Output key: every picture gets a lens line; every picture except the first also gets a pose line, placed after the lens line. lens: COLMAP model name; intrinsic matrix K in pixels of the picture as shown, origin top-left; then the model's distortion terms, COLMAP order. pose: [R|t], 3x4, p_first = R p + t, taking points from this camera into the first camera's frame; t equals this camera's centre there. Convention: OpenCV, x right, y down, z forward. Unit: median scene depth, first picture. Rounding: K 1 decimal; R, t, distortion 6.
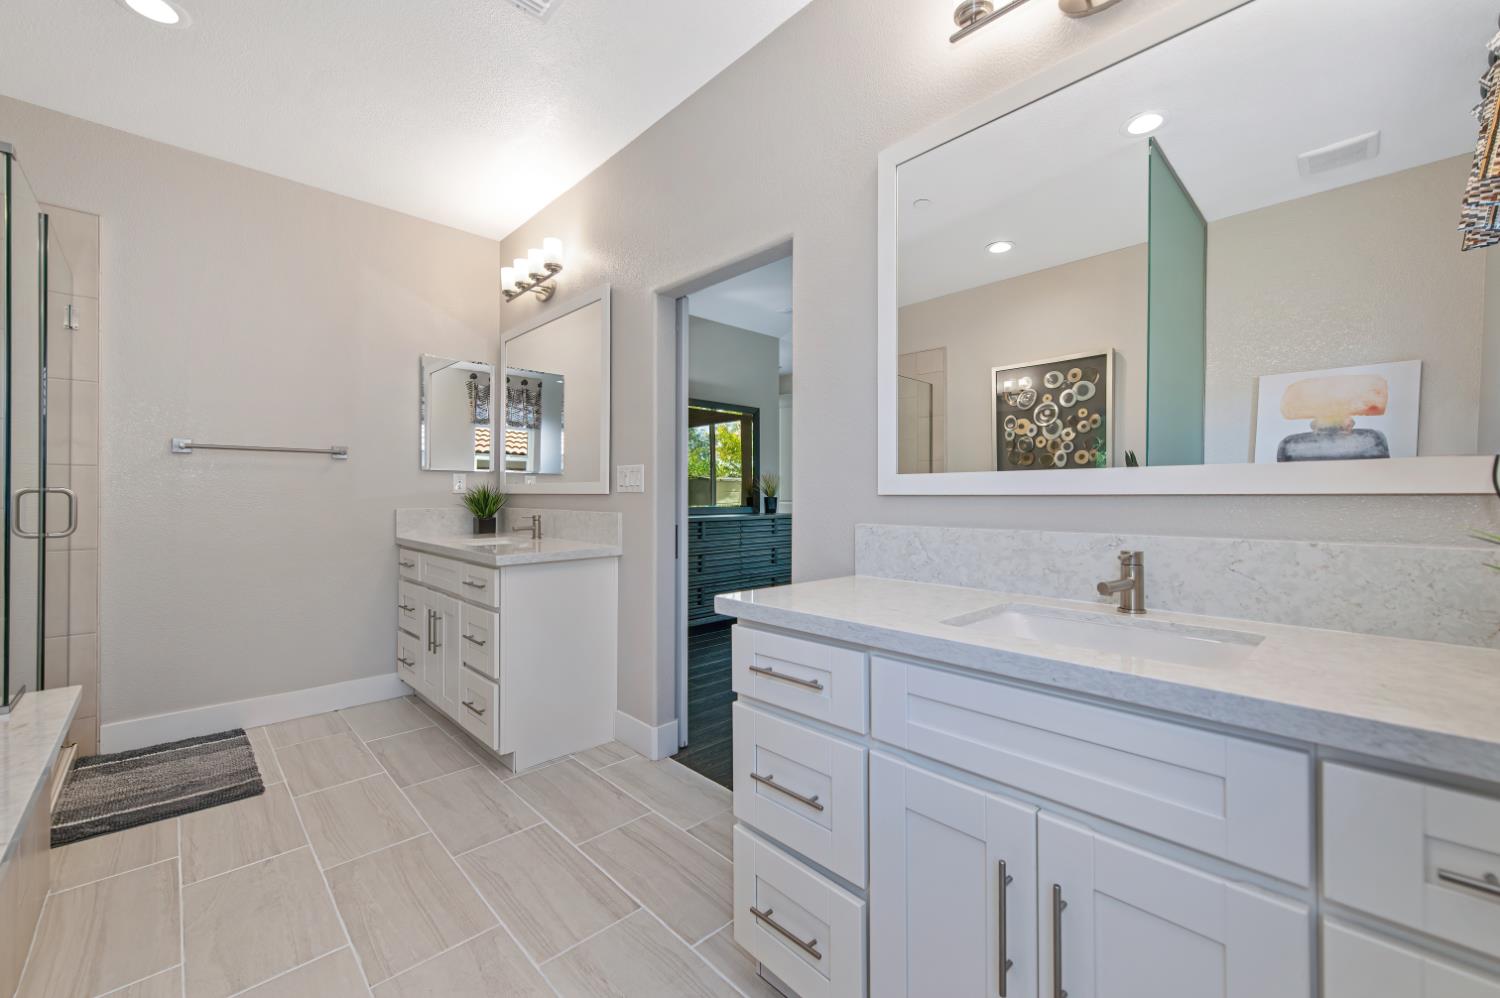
lens RADIAL K [[596.6, 0, 753.9], [0, 596.6, 498.5], [0, 0, 1]] dist [0.006919, -0.002599]
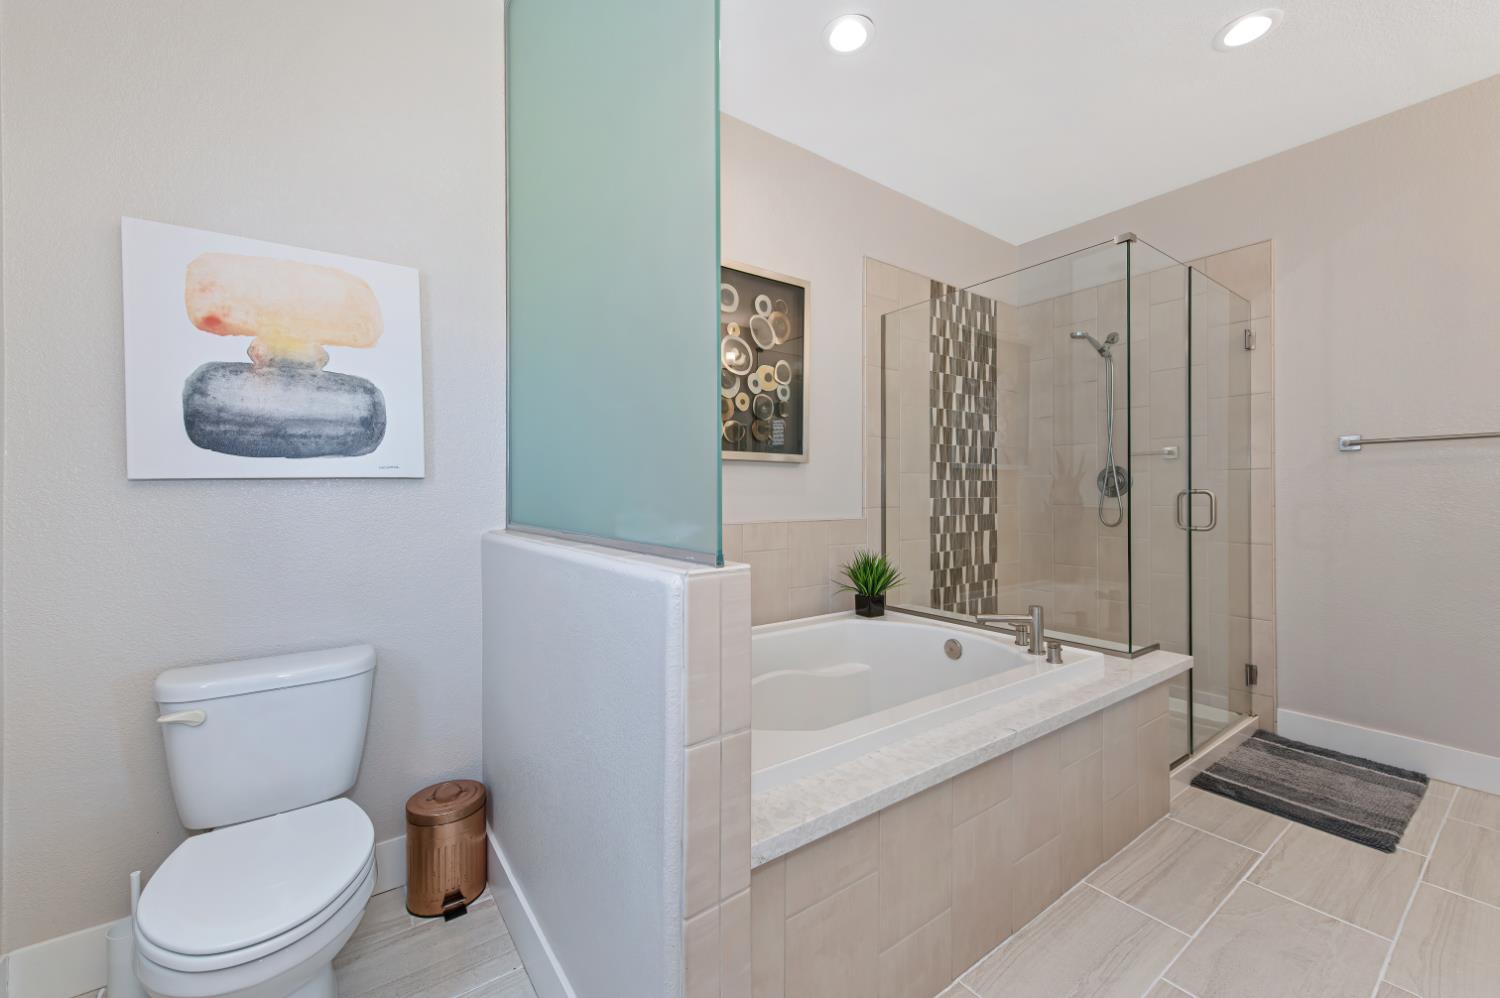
lens RADIAL K [[596.6, 0, 758.1], [0, 596.6, 494.8], [0, 0, 1]] dist [0.006919, -0.002599]
pose [[-0.151815, -0.004233, -0.988400, 0.135607], [-0.001237, 0.999991, -0.004092, -0.001511], [0.988408, 0.000601, -0.151819, 0.251528]]
